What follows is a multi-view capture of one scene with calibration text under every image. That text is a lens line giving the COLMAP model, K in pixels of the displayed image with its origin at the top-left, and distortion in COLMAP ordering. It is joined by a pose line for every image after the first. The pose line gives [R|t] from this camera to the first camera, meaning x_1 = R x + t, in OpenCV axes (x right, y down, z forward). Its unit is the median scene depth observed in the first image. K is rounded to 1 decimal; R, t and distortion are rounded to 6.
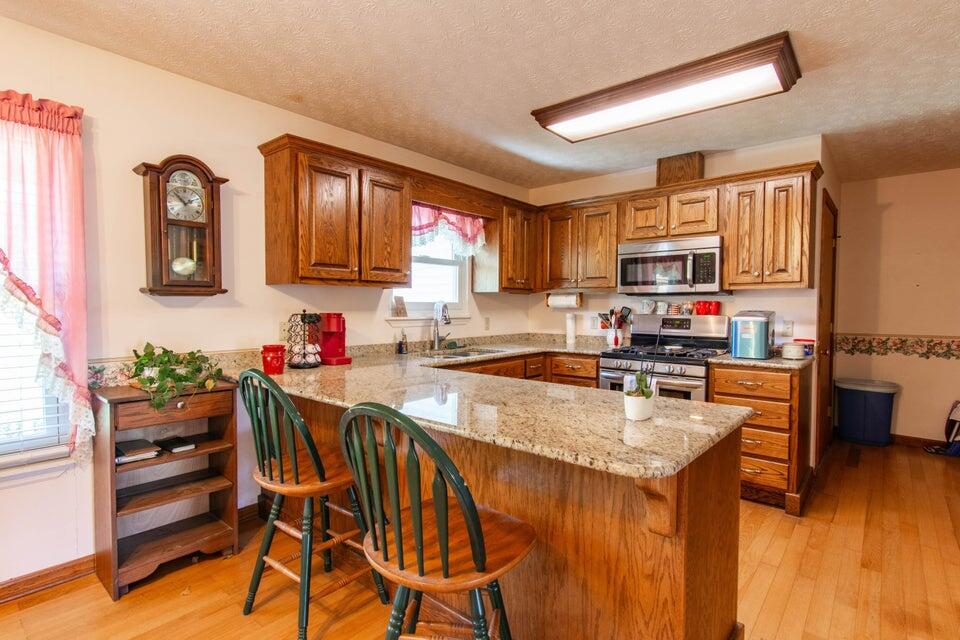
lens RADIAL K [[456.4, 0, 474.2], [0, 456.4, 321.0], [0, 0, 1]] dist [-0.001870, 0.000602]
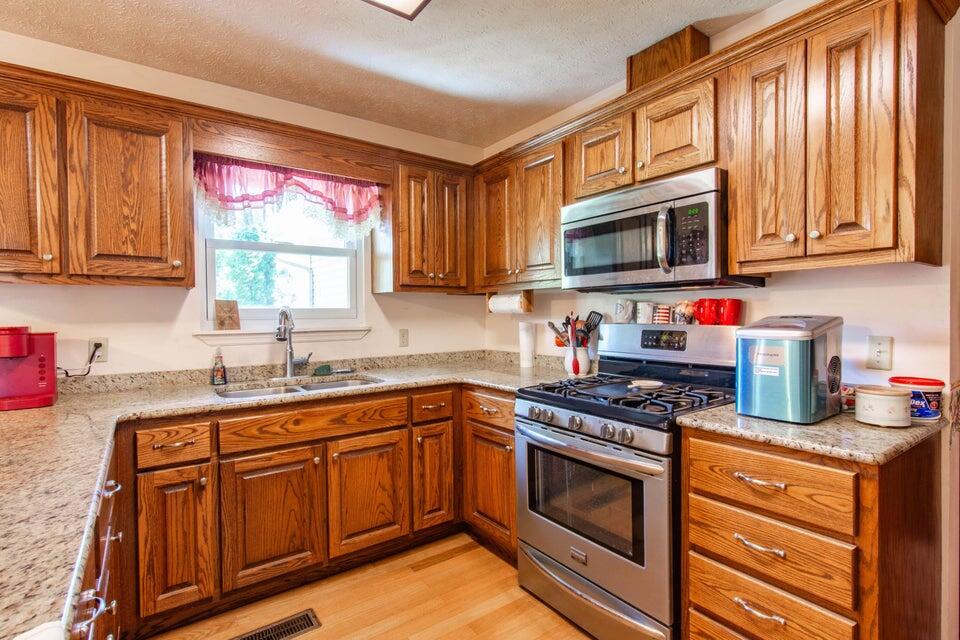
lens RADIAL K [[456.4, 0, 474.2], [0, 456.4, 321.0], [0, 0, 1]] dist [-0.001870, 0.000602]
pose [[0.974375, -0.007989, -0.224787, 0.359256], [0.004479, 0.999860, -0.016121, -0.010042], [0.224884, 0.014701, 0.974275, 0.416117]]
